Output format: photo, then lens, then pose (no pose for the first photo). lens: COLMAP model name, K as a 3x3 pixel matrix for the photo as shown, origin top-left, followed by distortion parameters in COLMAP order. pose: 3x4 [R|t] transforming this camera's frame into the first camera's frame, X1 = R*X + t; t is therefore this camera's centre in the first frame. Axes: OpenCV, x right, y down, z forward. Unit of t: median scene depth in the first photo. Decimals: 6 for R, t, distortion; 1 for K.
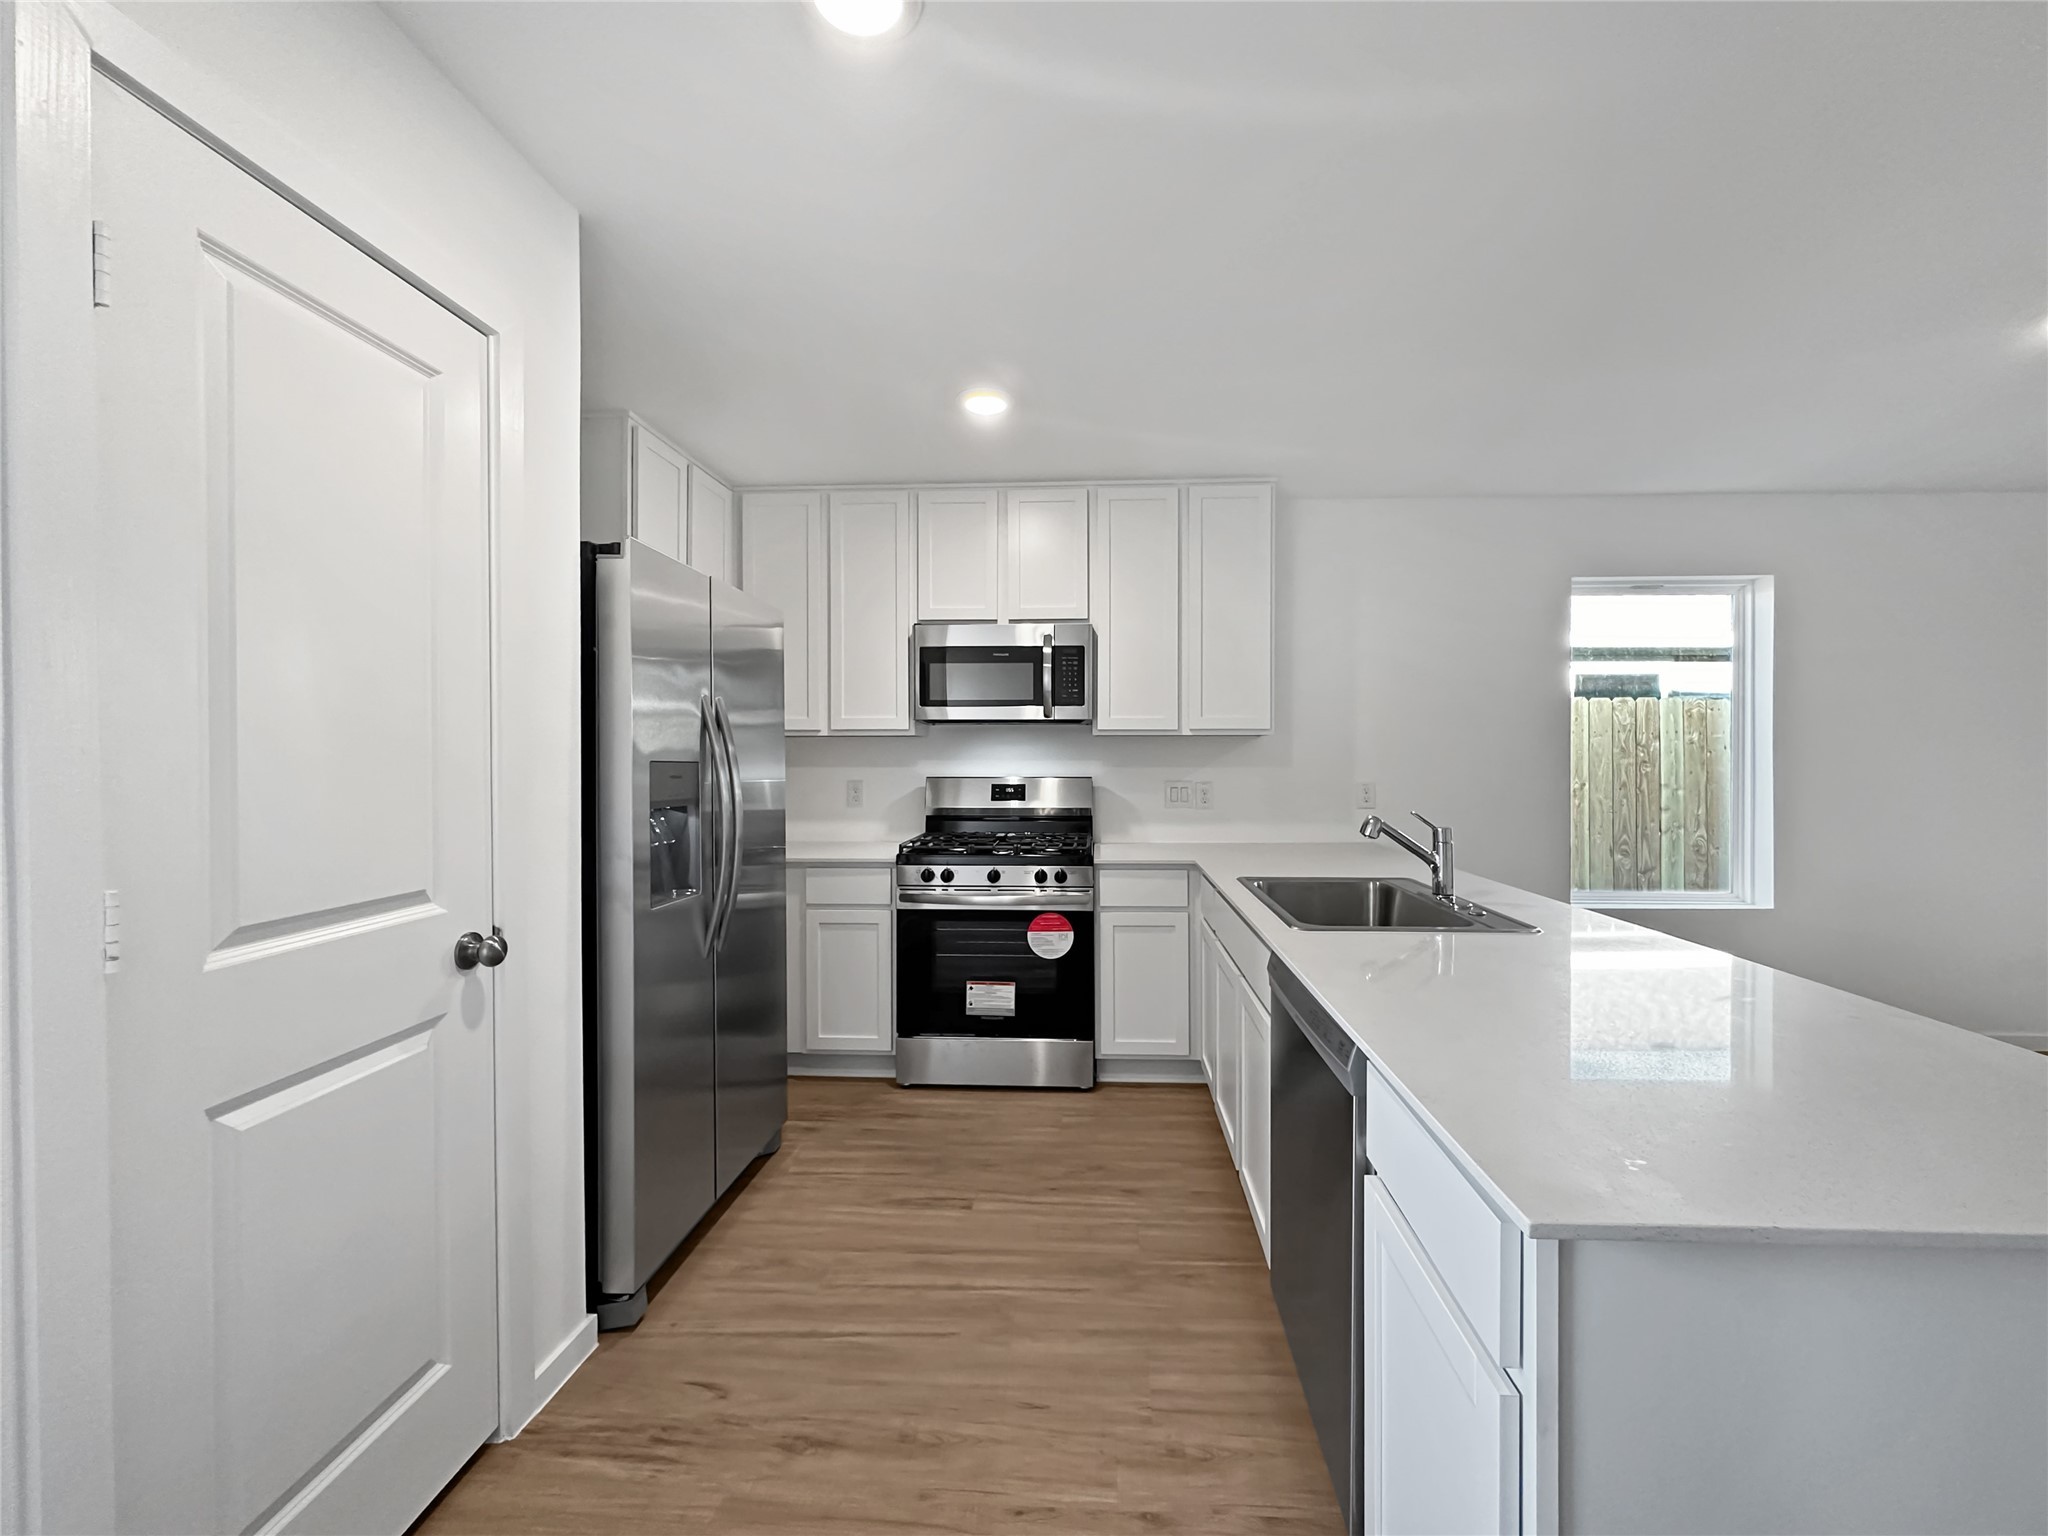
lens RADIAL K [[824.8, 0, 1024.0], [0, 824.8, 768.0], [0, 0, 1]] dist [-0.001720, -0.000137]
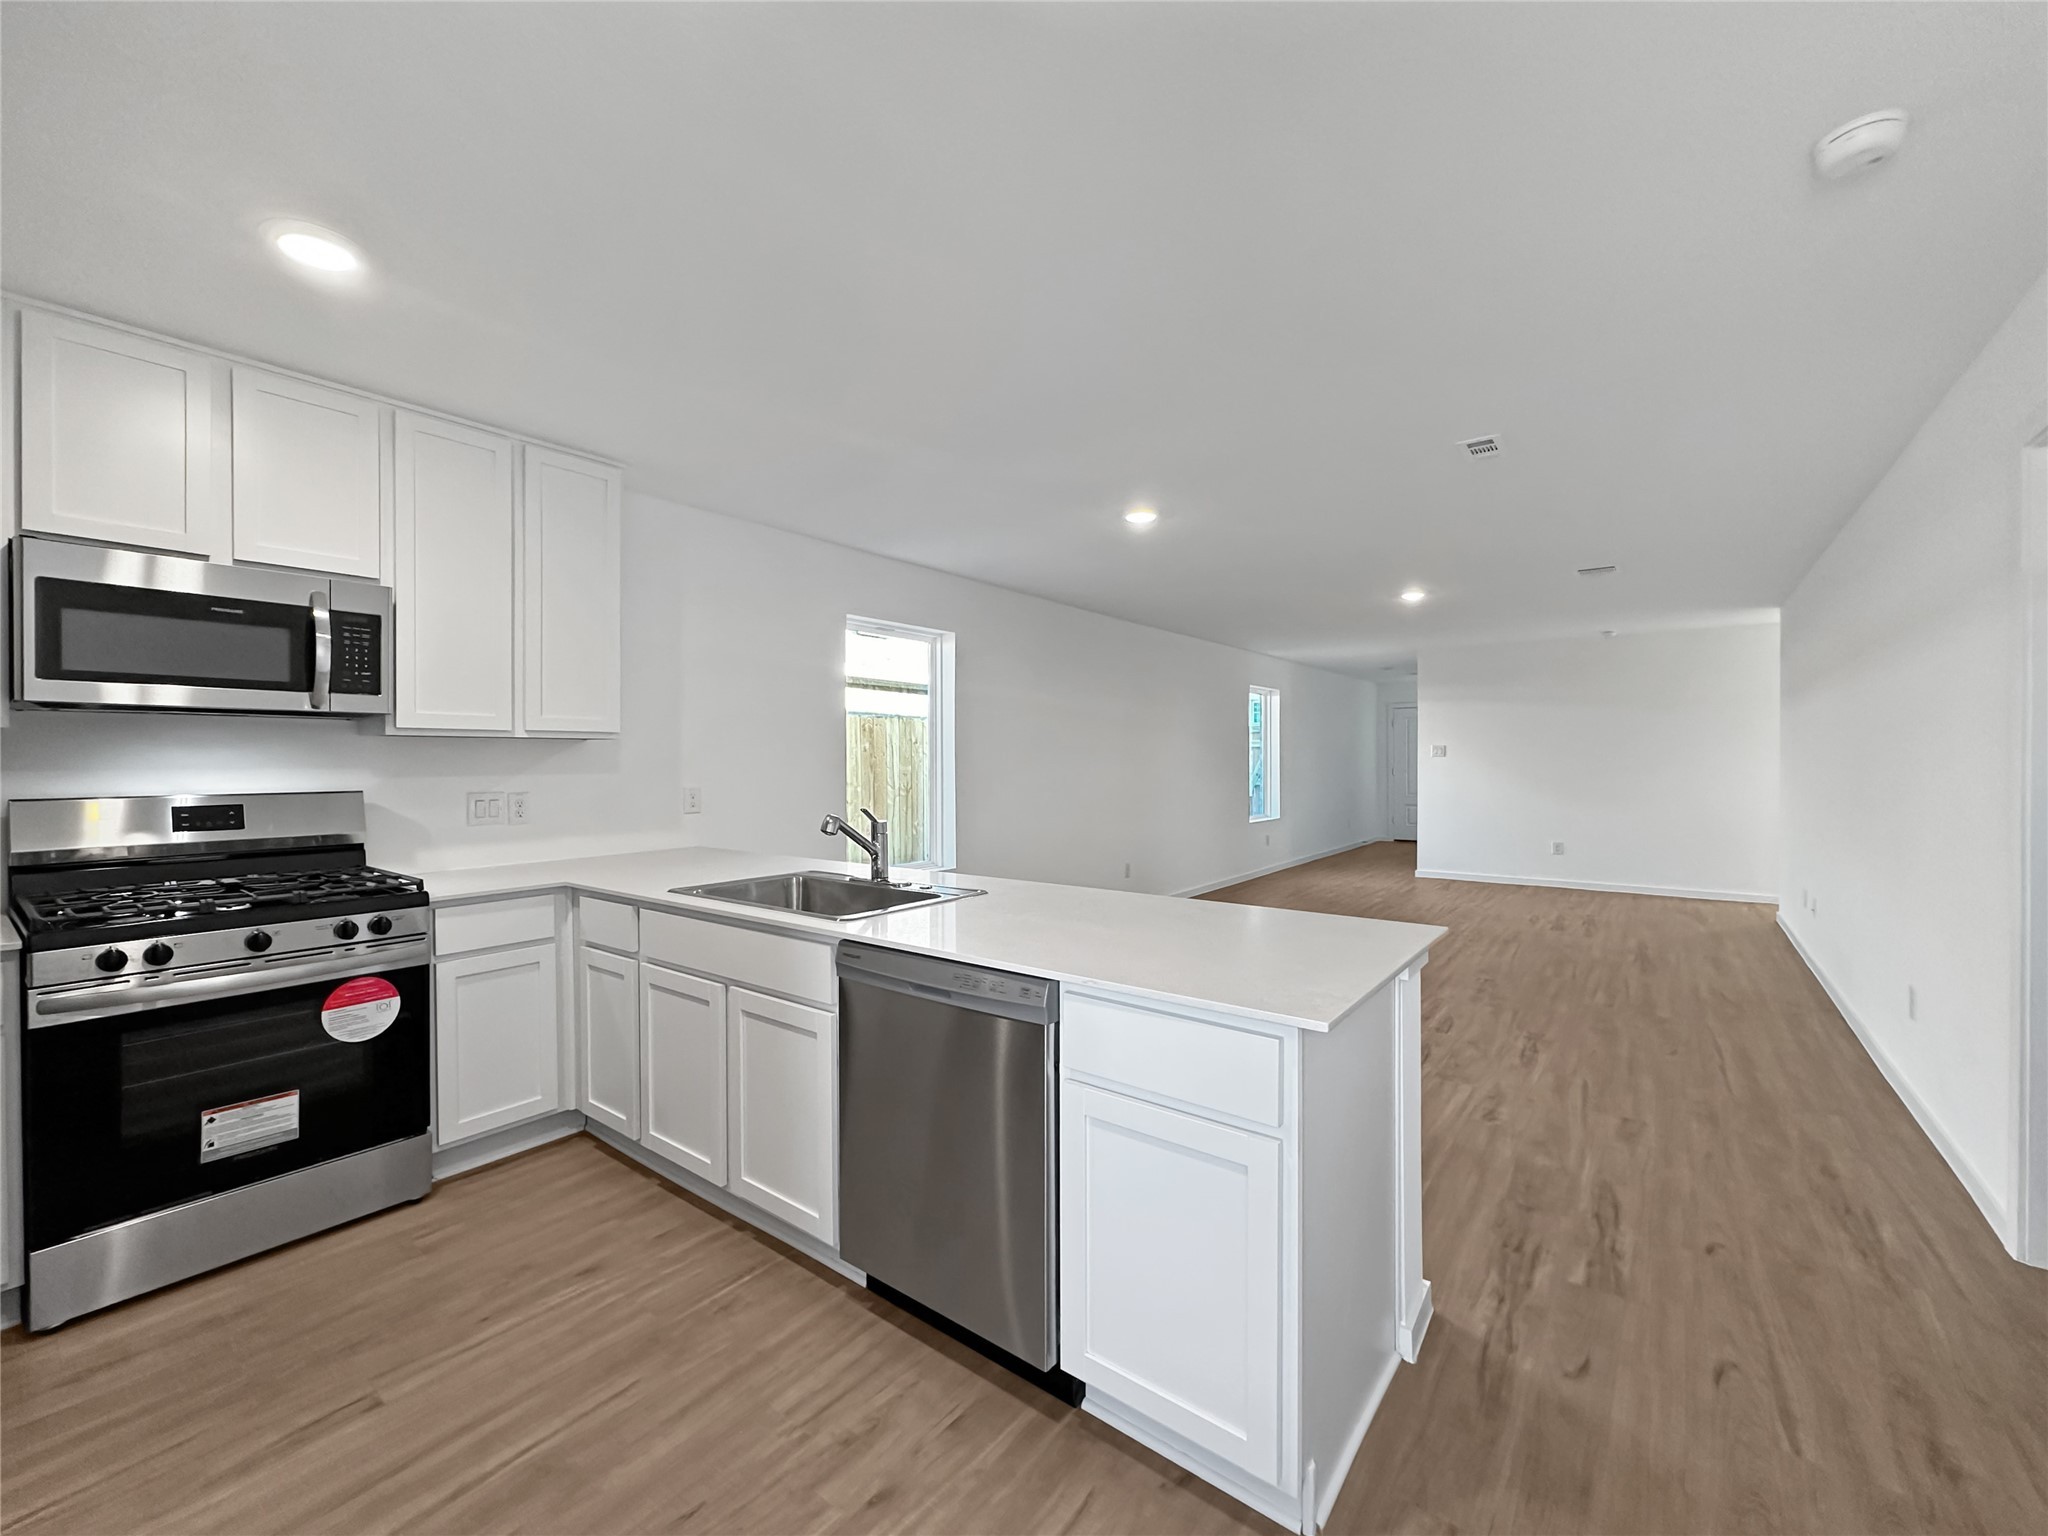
lens RADIAL K [[831.0, 0, 1024.7], [0, 831.0, 773.0], [0, 0, 1]] dist [0.001946, 0.000539]
pose [[0.572602, -0.014770, 0.819701, -0.232633], [0.014141, 0.999867, 0.008138, -0.003242], [-0.819712, 0.006932, 0.572734, 0.096509]]
